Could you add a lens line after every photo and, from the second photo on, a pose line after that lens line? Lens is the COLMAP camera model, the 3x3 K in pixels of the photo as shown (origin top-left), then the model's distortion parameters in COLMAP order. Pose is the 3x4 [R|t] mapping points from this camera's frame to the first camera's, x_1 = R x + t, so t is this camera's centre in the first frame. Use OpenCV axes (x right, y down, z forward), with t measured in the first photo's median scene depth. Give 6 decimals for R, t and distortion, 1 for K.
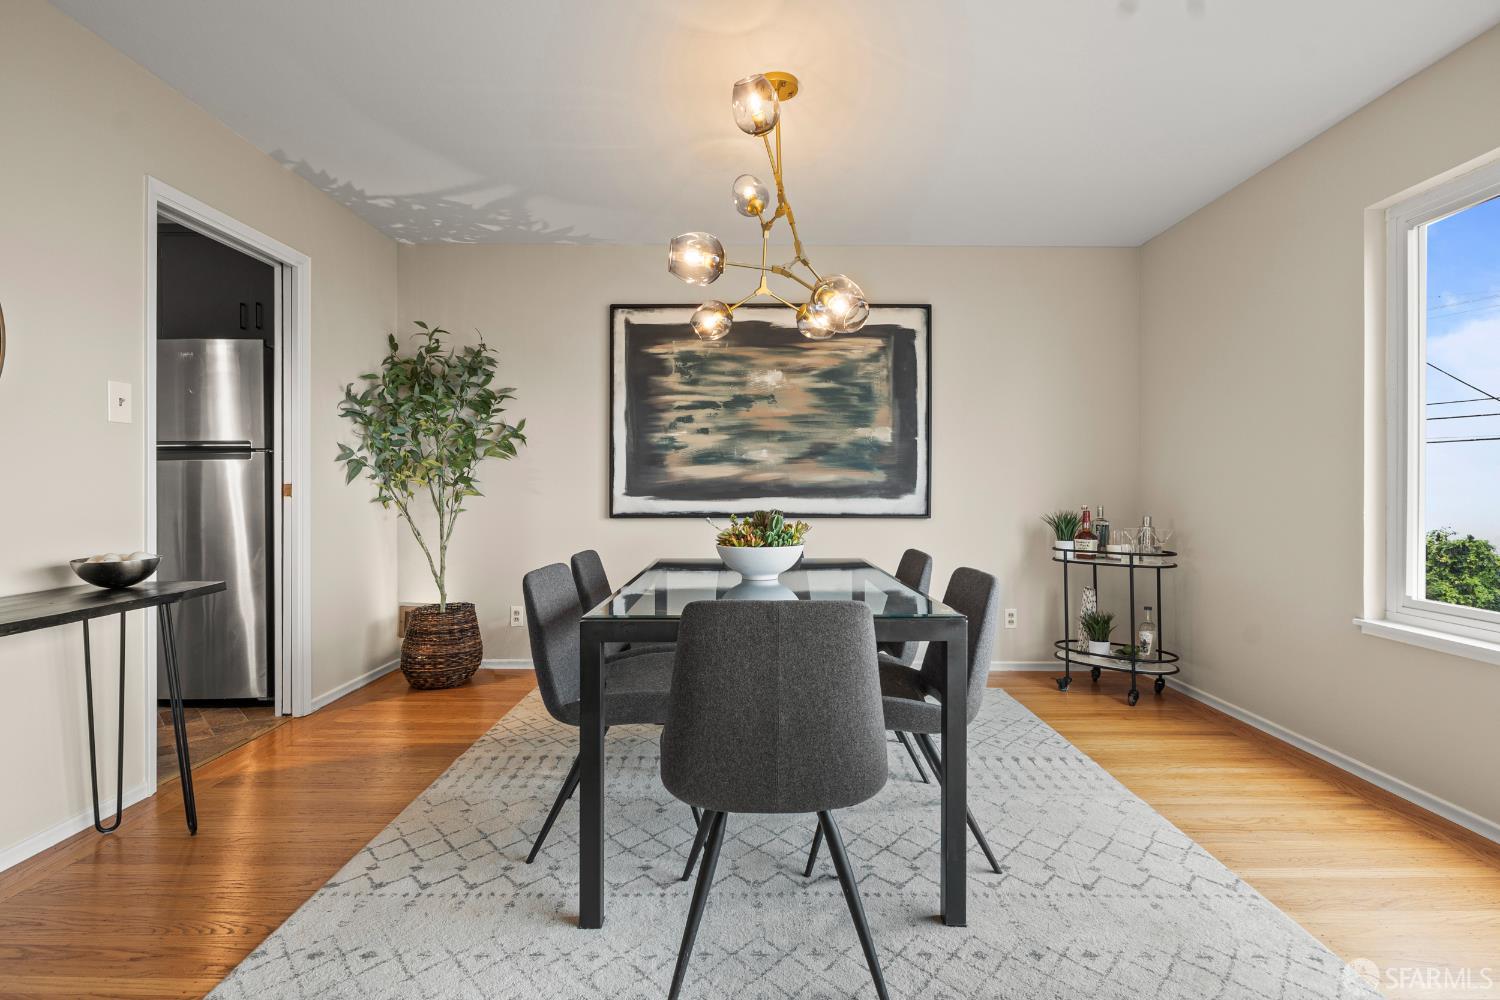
lens RADIAL K [[740.0, 0, 747.9], [0, 740.0, 496.7], [0, 0, 1]] dist [-0.011279, 0.000254]
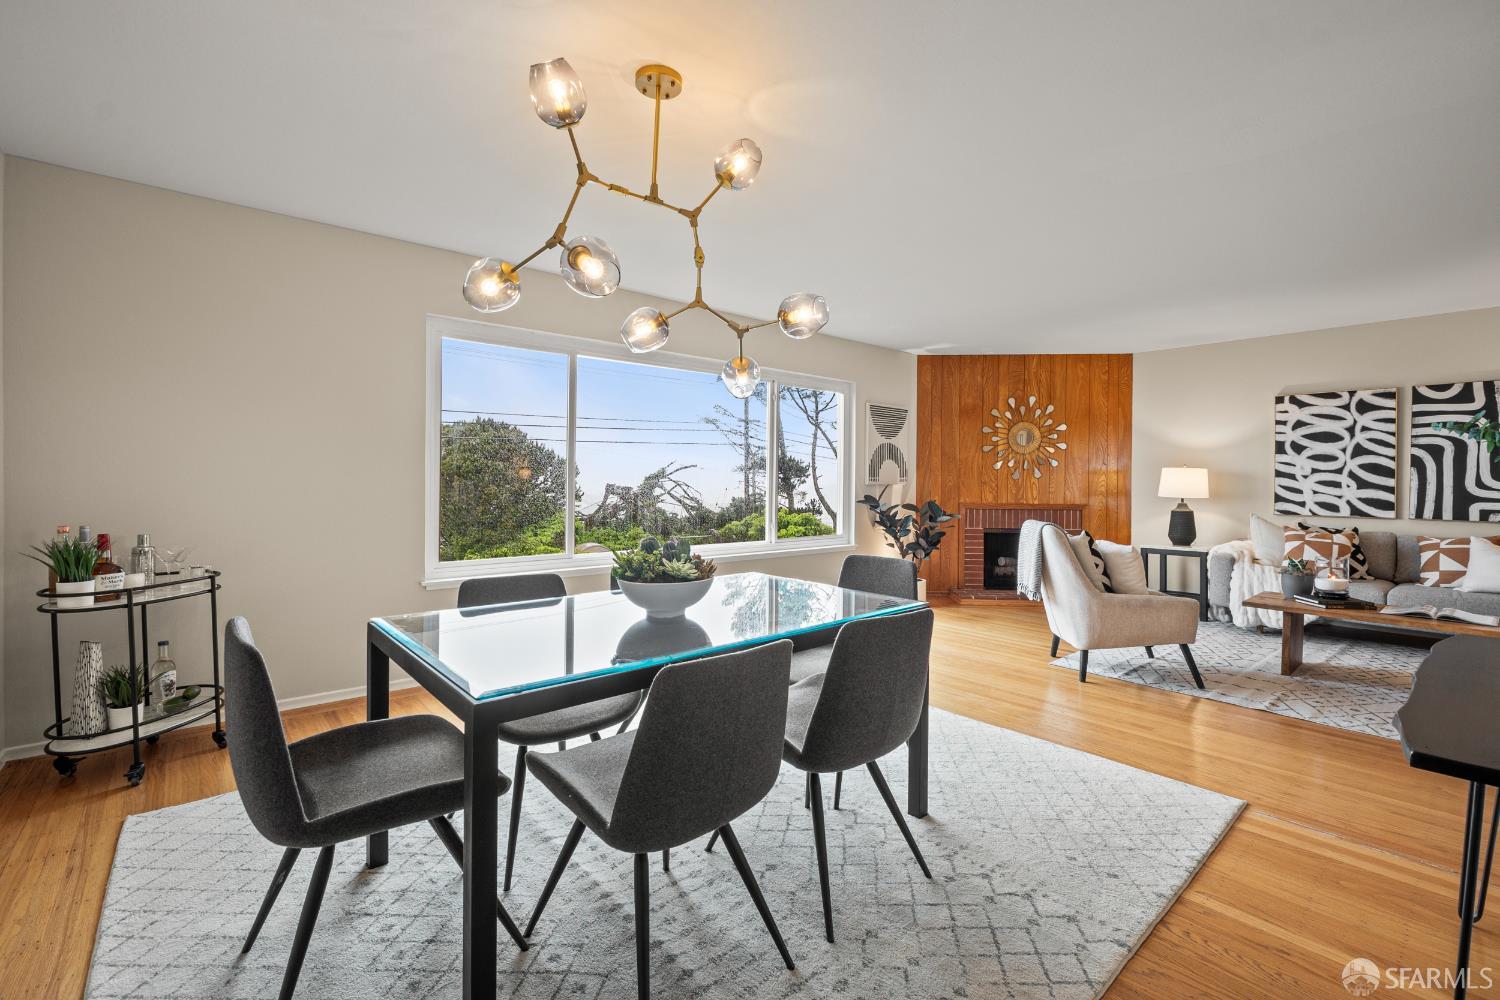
lens RADIAL K [[657.0, 0, 763.5], [0, 657.0, 485.9], [0, 0, 1]] dist [-0.002756, -0.000295]
pose [[-0.663979, -0.014408, 0.747612, -0.403538], [-0.001648, 0.999840, 0.017805, -0.037339], [-0.747749, 0.010590, -0.663897, 0.869303]]
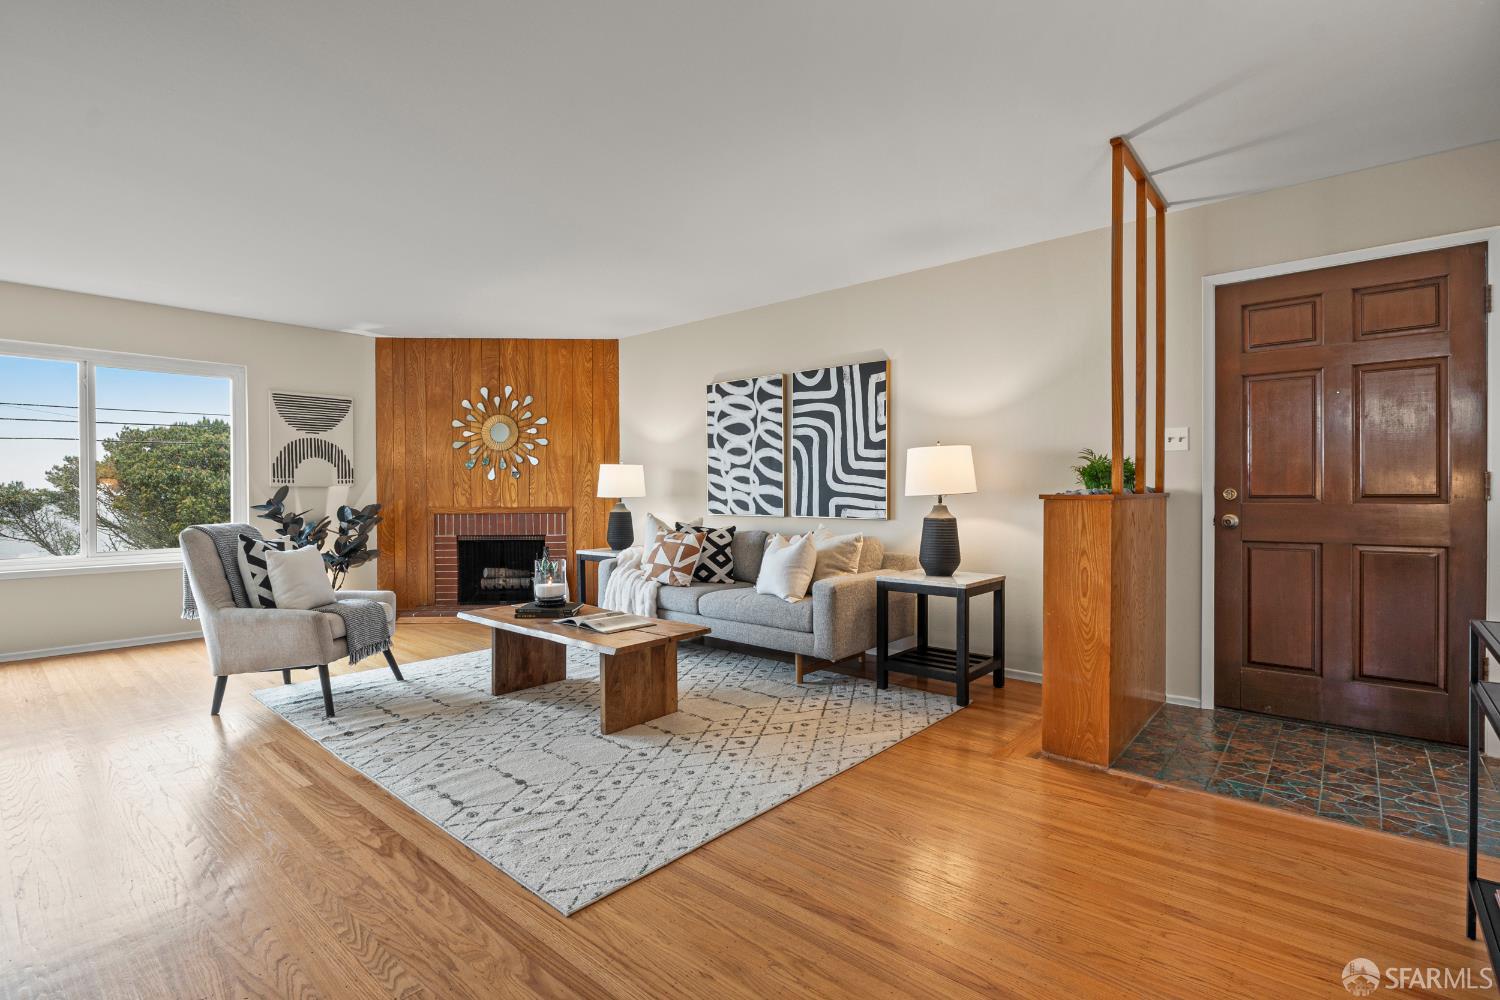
lens RADIAL K [[701.4, 0, 750.0], [0, 701.4, 500.0], [0, 0, 1]] dist [-0.010835, -0.000371]
pose [[-0.753516, -0.009420, 0.657362, -1.019028], [0.007582, 0.999706, 0.023017, -0.012968], [-0.657385, 0.022328, -0.753224, 0.129805]]
